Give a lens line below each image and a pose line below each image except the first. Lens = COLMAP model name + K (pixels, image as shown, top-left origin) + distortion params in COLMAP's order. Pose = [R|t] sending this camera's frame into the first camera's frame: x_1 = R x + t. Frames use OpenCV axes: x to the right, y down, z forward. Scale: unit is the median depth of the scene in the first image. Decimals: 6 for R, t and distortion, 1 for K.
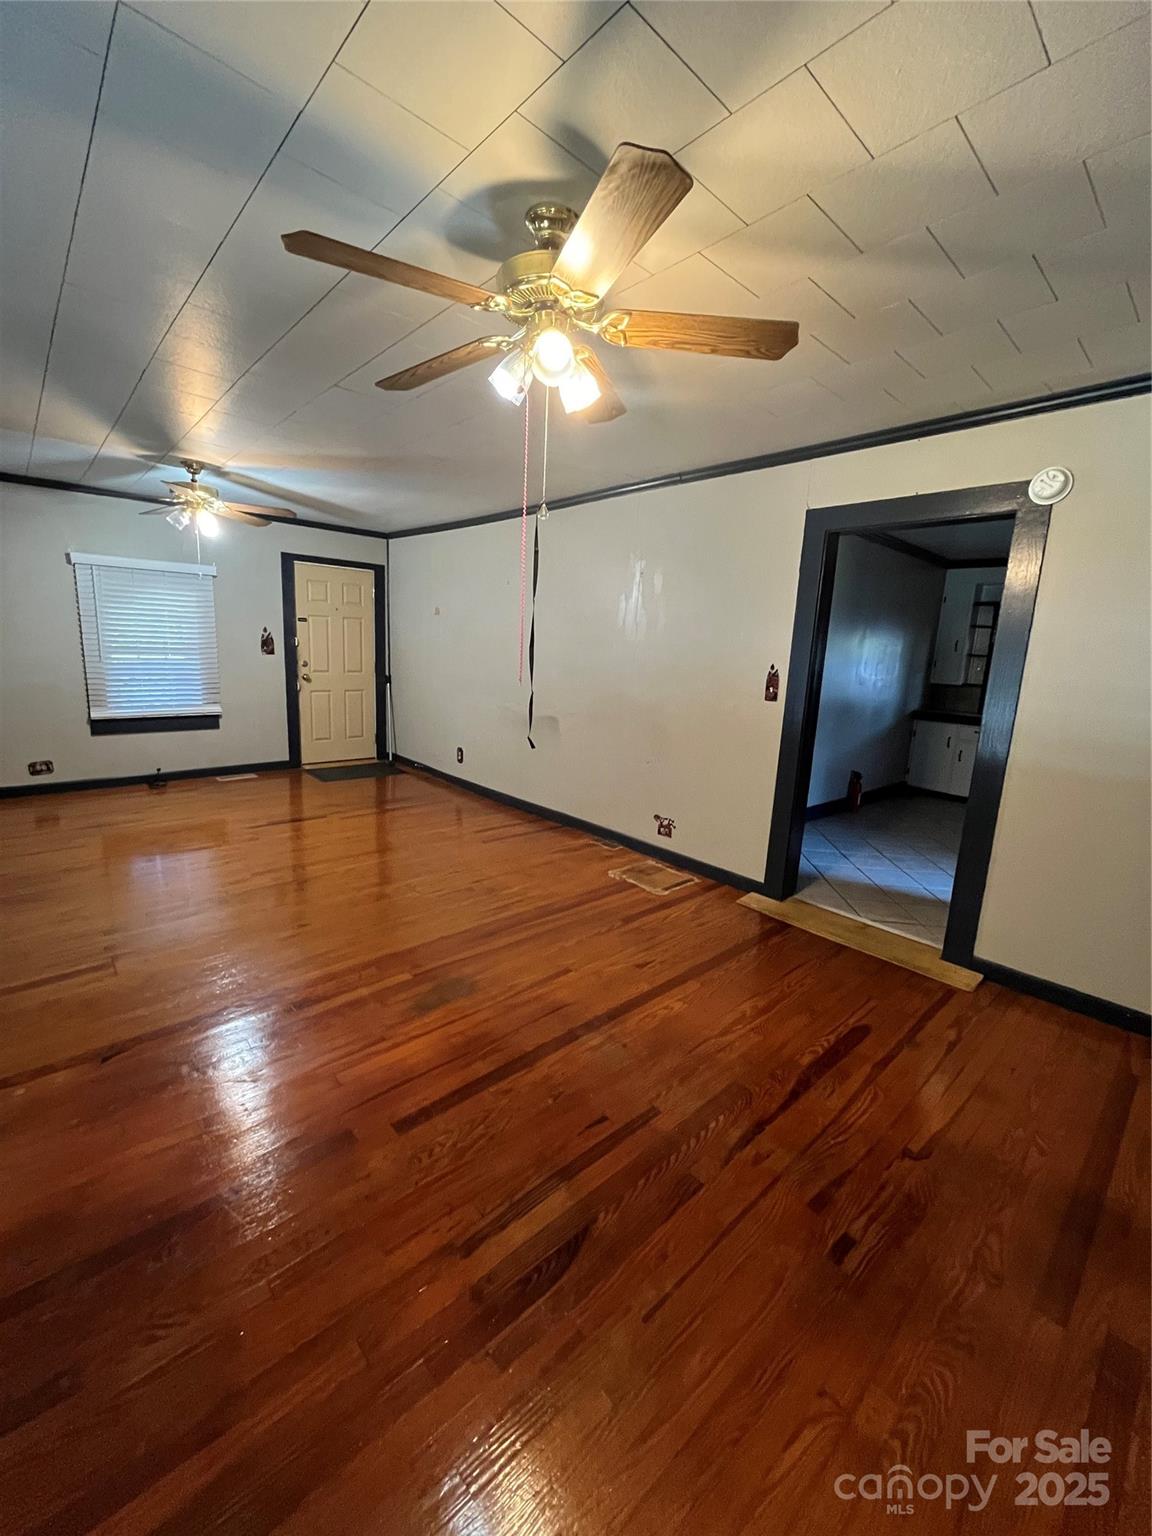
lens RADIAL K [[616.6, 0, 570.5], [0, 616.6, 759.7], [0, 0, 1]] dist [-0.004998, 0.000475]
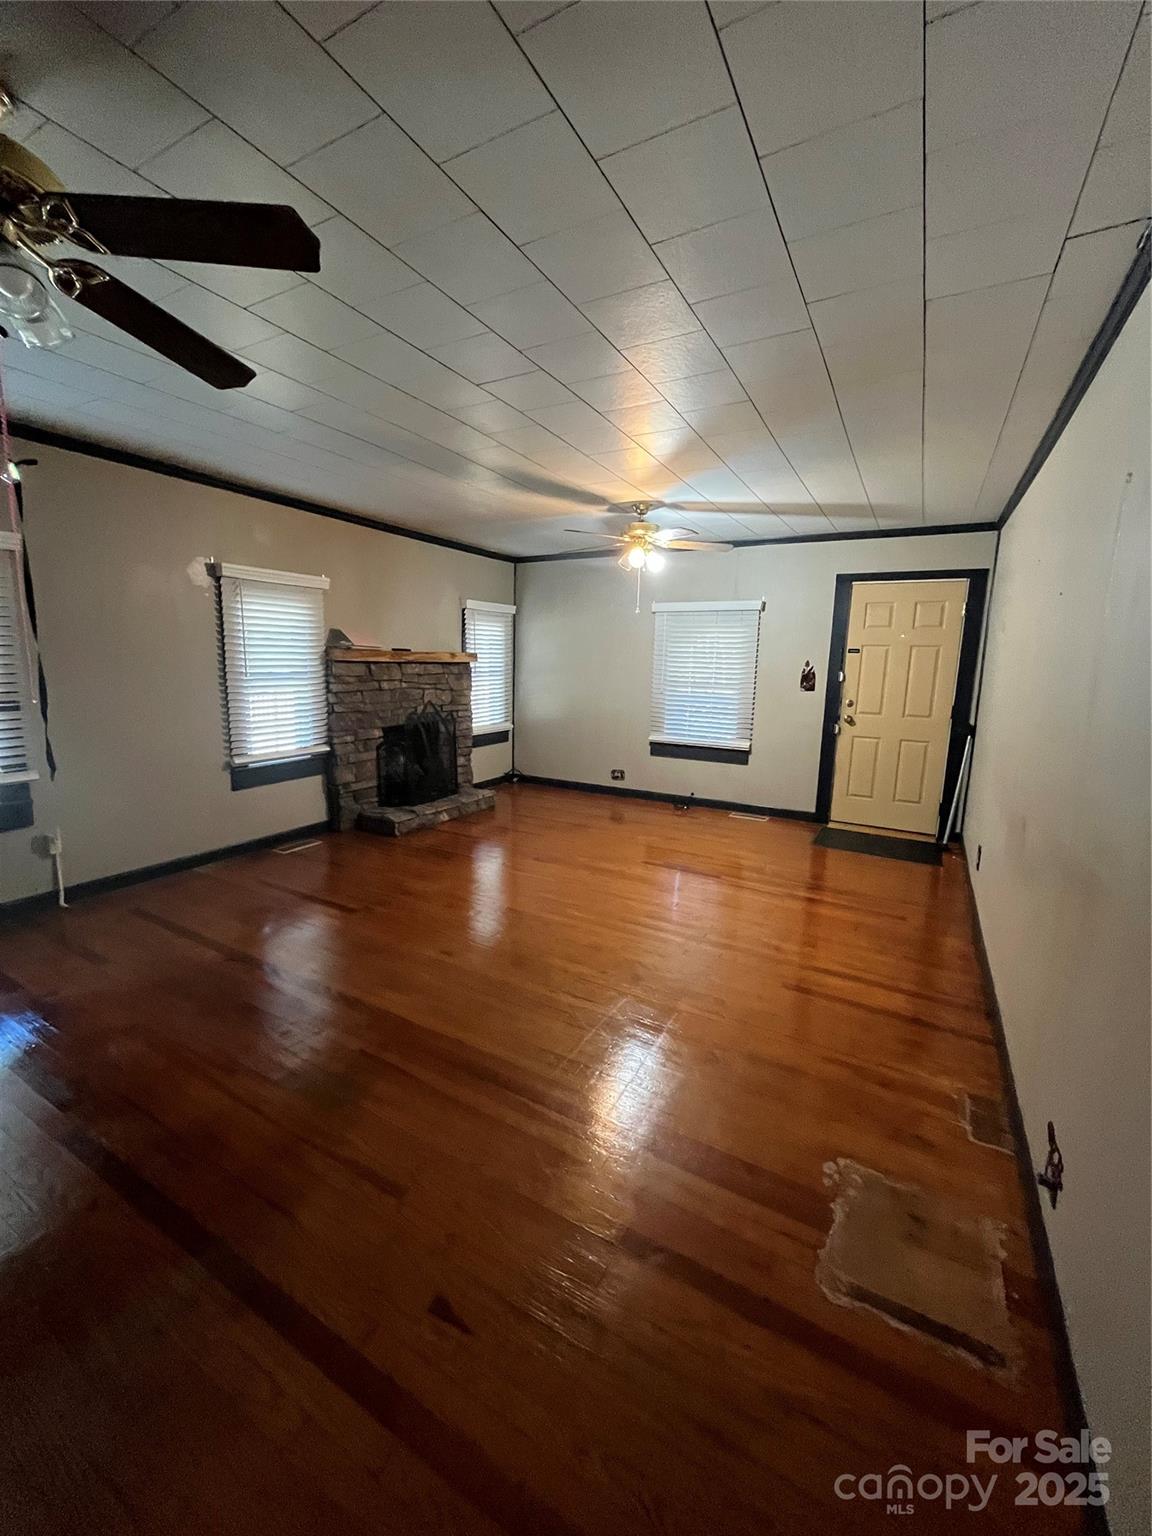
lens RADIAL K [[616.6, 0, 570.5], [0, 616.6, 759.7], [0, 0, 1]] dist [-0.004998, 0.000475]
pose [[0.314833, 0.118152, -0.941765, 0.306431], [-0.185444, 0.980757, 0.061050, -0.077306], [0.930855, 0.155424, 0.330685, 0.481307]]
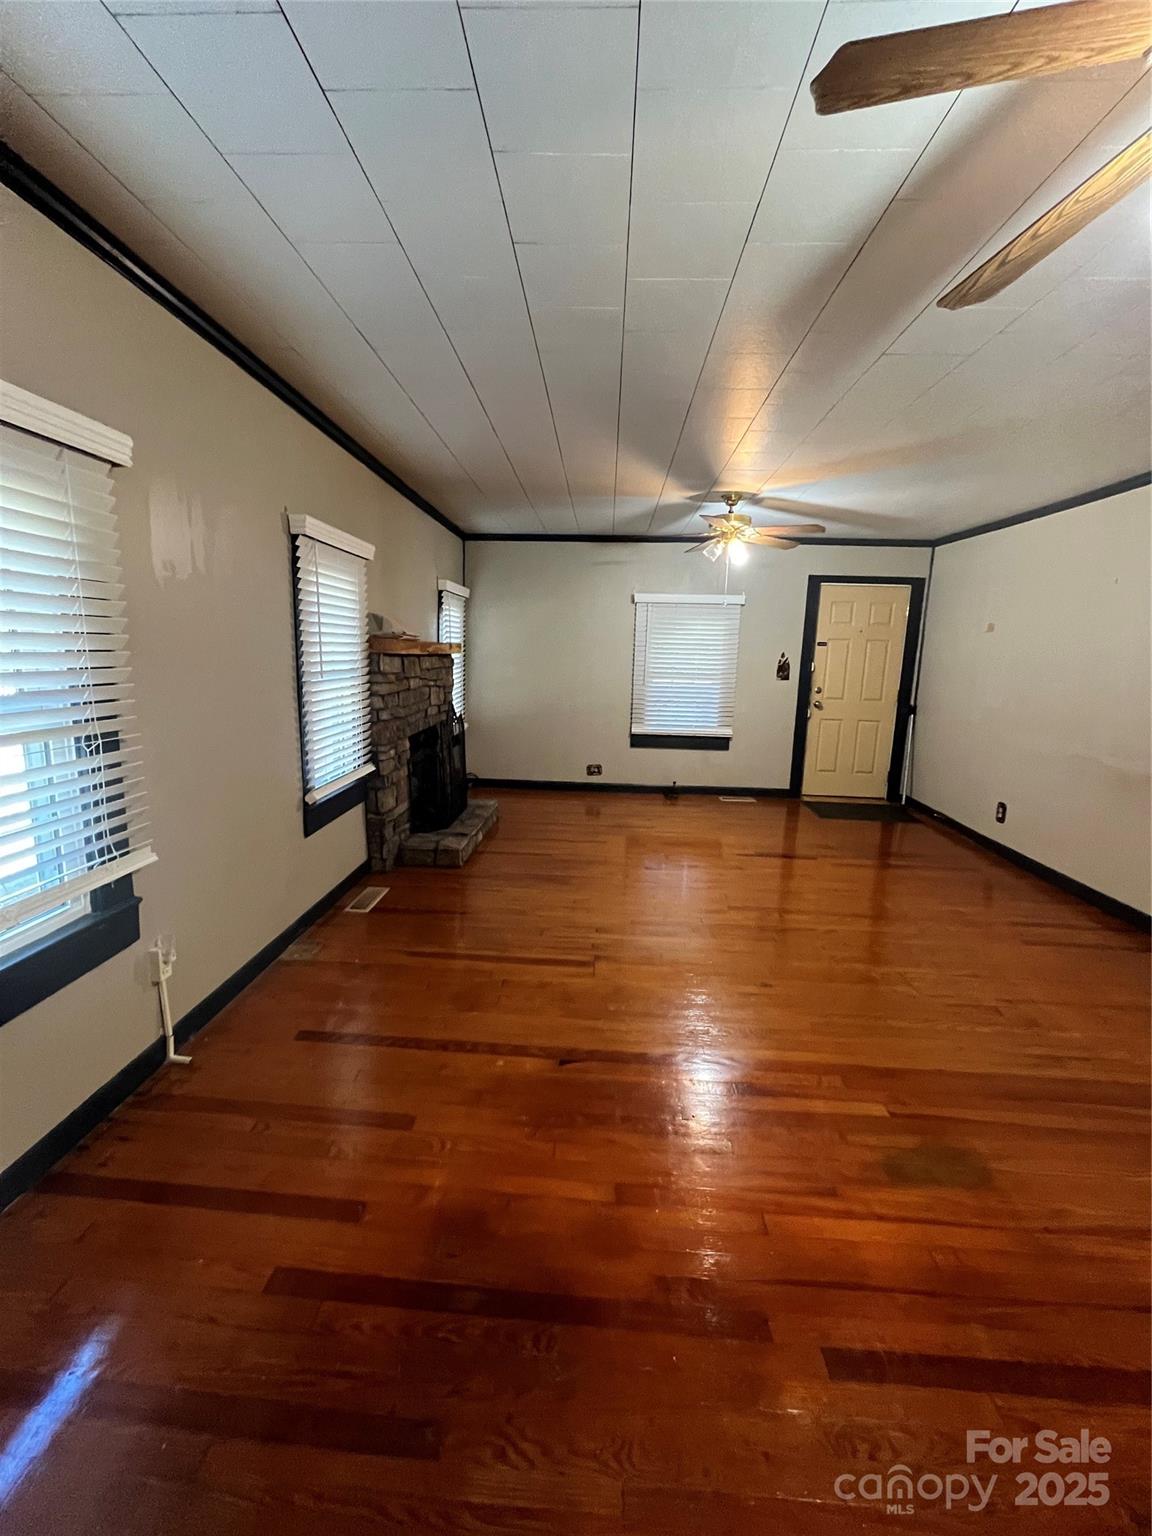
lens RADIAL K [[616.6, 0, 570.5], [0, 616.6, 759.7], [0, 0, 1]] dist [-0.004998, 0.000475]
pose [[0.700234, 0.098885, -0.707031, -0.023224], [-0.128132, 0.991687, 0.011798, -0.015561], [0.702321, 0.082332, 0.707084, 0.090622]]
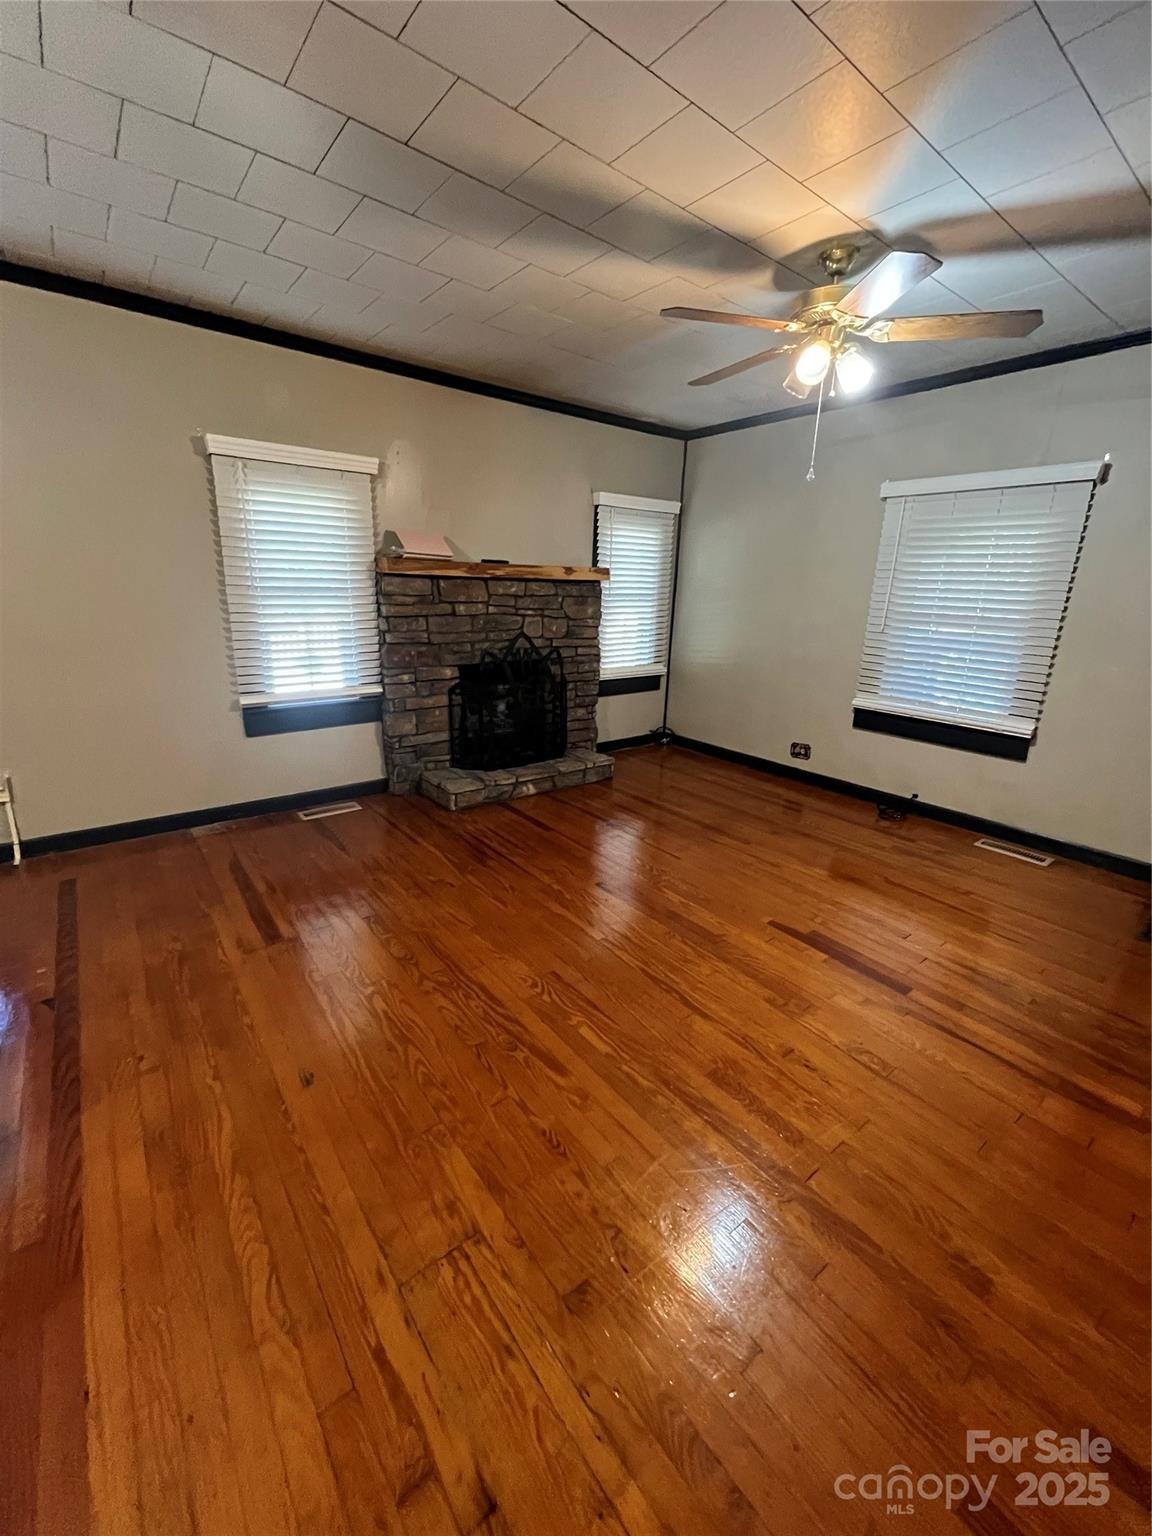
lens RADIAL K [[616.6, 0, 570.5], [0, 616.6, 759.7], [0, 0, 1]] dist [-0.004998, 0.000475]
pose [[-0.074850, 0.232224, -0.969778, 0.013714], [-0.215991, 0.945644, 0.243116, -0.117051], [0.973522, 0.227661, -0.020623, 0.703279]]
